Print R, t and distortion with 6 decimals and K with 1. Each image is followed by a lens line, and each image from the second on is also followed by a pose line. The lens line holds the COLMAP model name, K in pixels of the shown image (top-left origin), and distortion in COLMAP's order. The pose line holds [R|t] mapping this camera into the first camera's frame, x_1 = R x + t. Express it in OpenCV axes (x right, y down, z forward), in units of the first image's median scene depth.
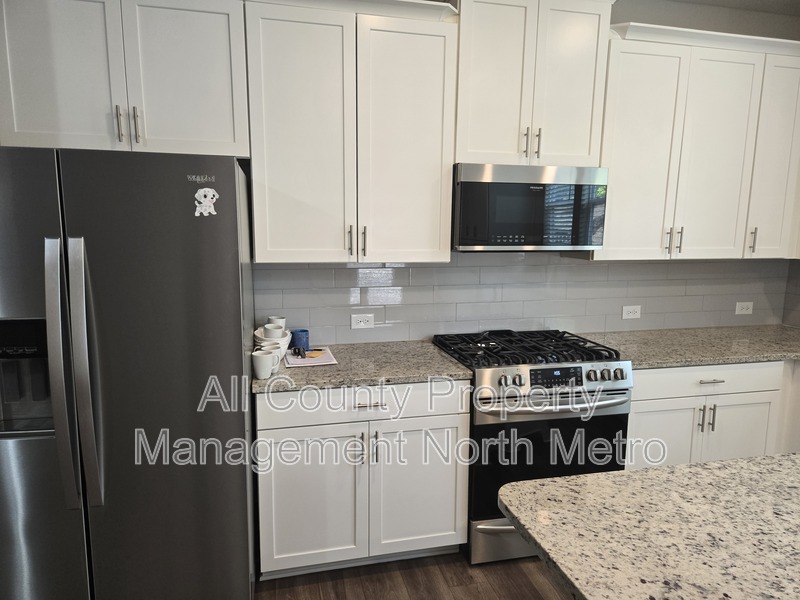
lens RADIAL K [[537.2, 0, 399.3], [0, 537.2, 303.9], [0, 0, 1]] dist [0.051213, 0.000277]
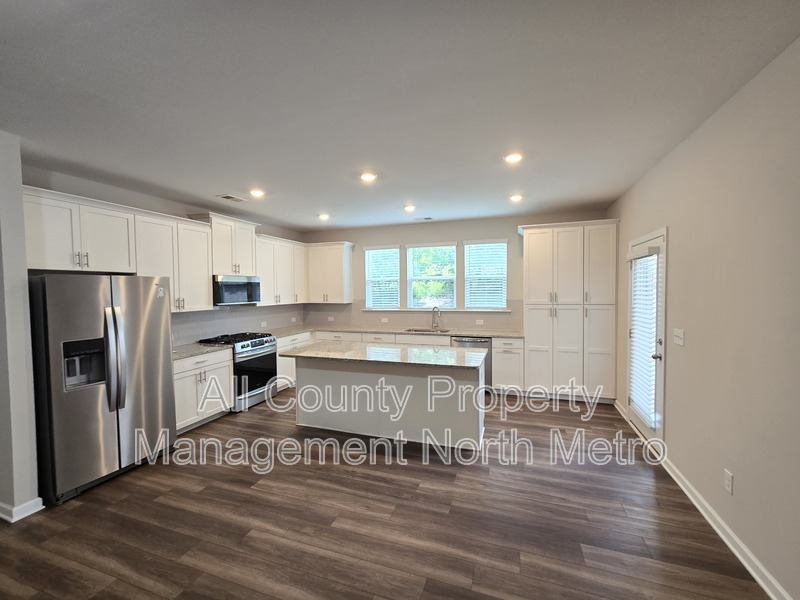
lens RADIAL K [[329.1, 0, 404.4], [0, 329.1, 301.6], [0, 0, 1]] dist [0.003416, 0.000114]
pose [[0.543531, -0.048596, 0.837981, -0.789255], [0.141262, 0.989380, -0.034250, 0.077508], [-0.827417, 0.136990, 0.544624, -0.737289]]
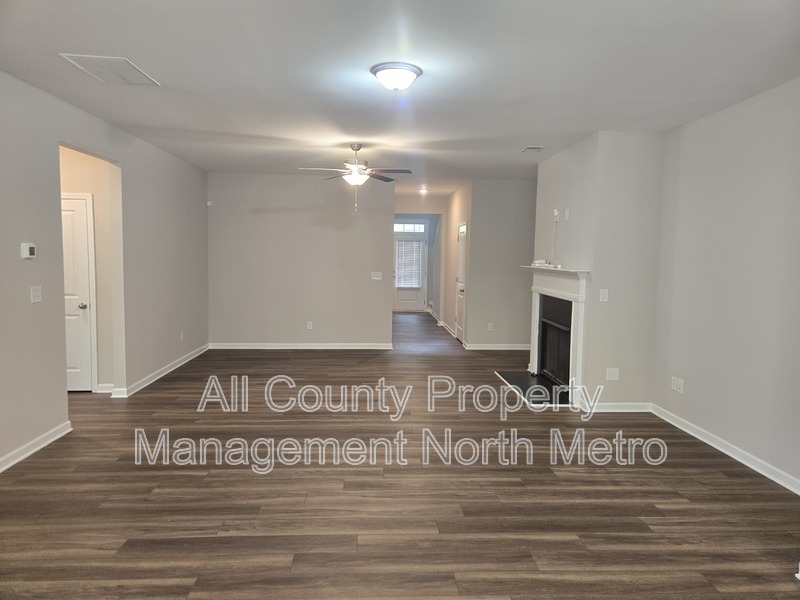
lens RADIAL K [[537.2, 0, 401.3], [0, 537.2, 294.7], [0, 0, 1]] dist [0.051213, 0.000277]
pose [[-0.183459, 0.062078, -0.981065, 0.486052], [-0.155420, 0.983620, 0.091303, -0.008044], [0.970663, 0.169228, -0.170806, 0.092038]]
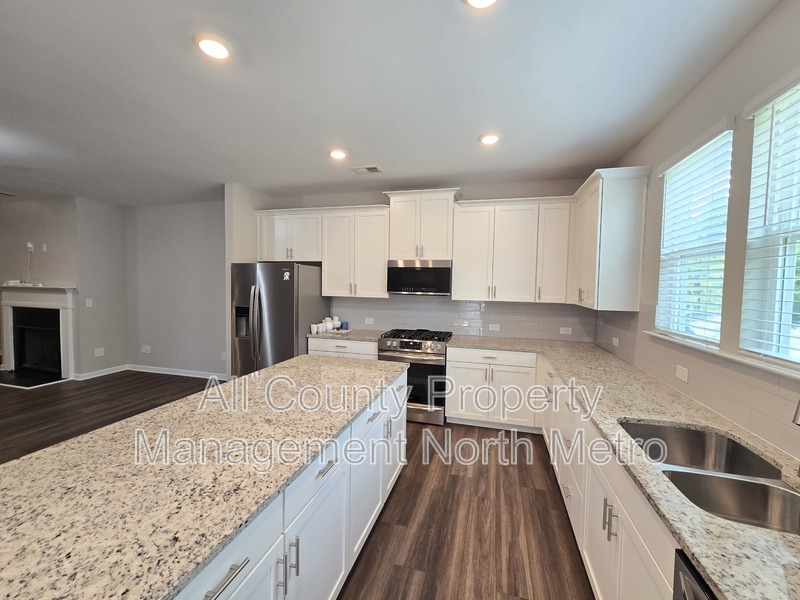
lens RADIAL K [[329.1, 0, 405.4], [0, 329.1, 298.4], [0, 0, 1]] dist [0.003416, 0.000114]
pose [[0.870624, 0.028964, -0.491095, 0.936431], [-0.081043, 0.993071, -0.085105, 0.050164], [0.485227, 0.113894, 0.866939, -0.311931]]
